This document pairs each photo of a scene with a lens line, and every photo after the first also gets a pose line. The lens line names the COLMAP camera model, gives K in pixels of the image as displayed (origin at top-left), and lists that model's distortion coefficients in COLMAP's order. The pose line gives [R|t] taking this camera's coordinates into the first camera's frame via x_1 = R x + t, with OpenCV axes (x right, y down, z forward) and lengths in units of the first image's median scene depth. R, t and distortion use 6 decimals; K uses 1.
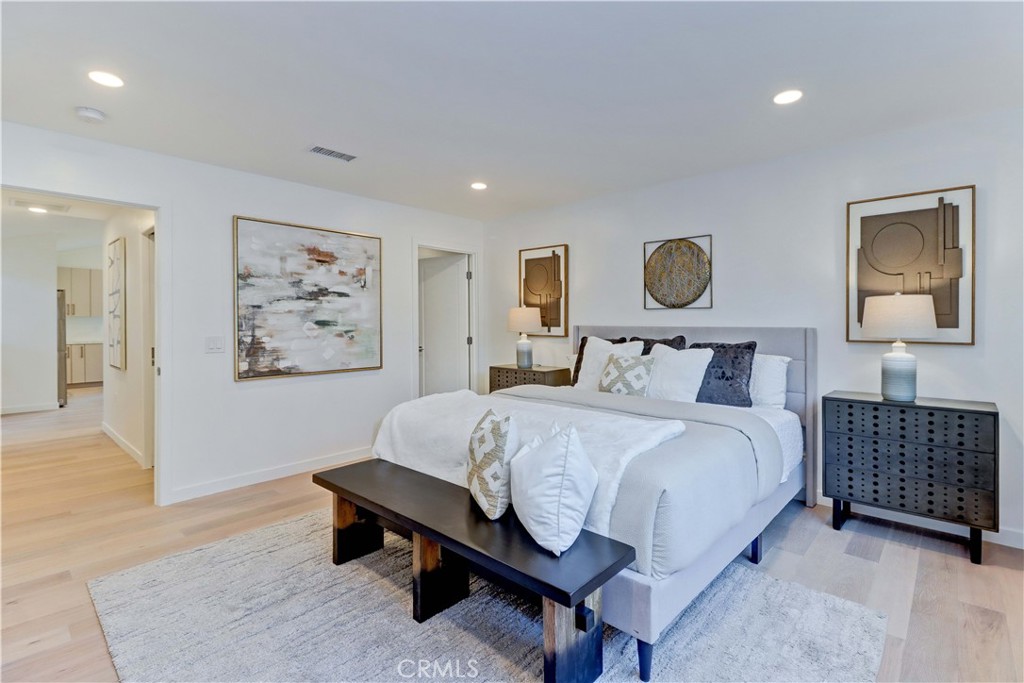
lens RADIAL K [[473.0, 0, 518.6], [0, 473.0, 334.5], [0, 0, 1]] dist [0.019980, -0.012327]
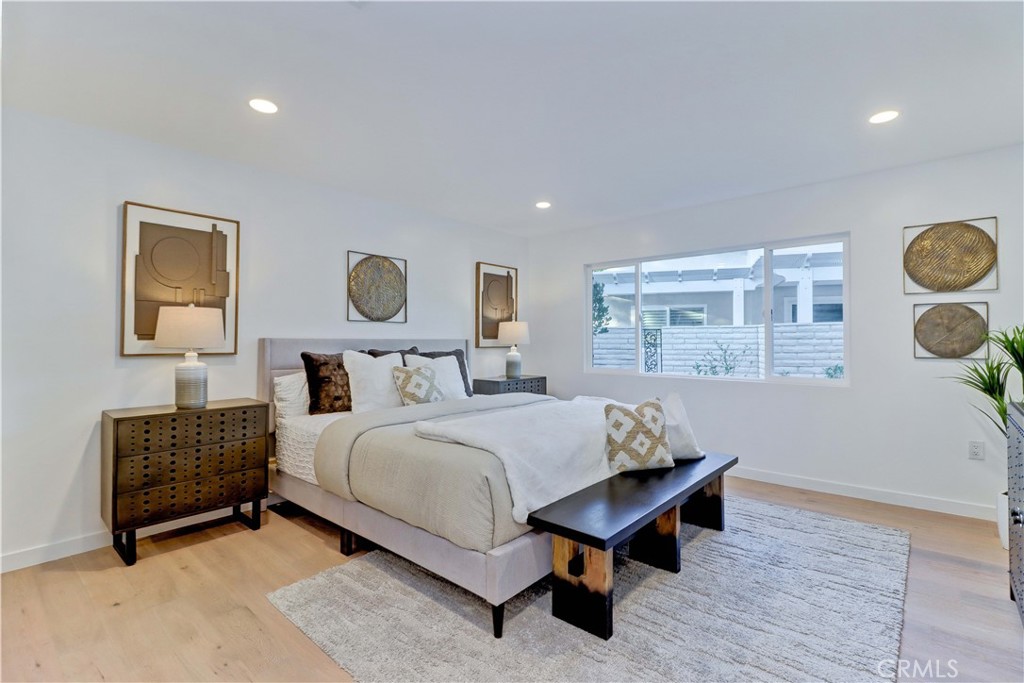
lens RADIAL K [[496.7, 0, 515.3], [0, 496.7, 334.8], [0, 0, 1]] dist [0.064618, -0.014631]
pose [[-0.029918, 0.003850, 0.999545, -0.649025], [0.017183, 0.999847, -0.003337, -0.013659], [-0.999405, 0.017076, -0.029979, 0.603338]]
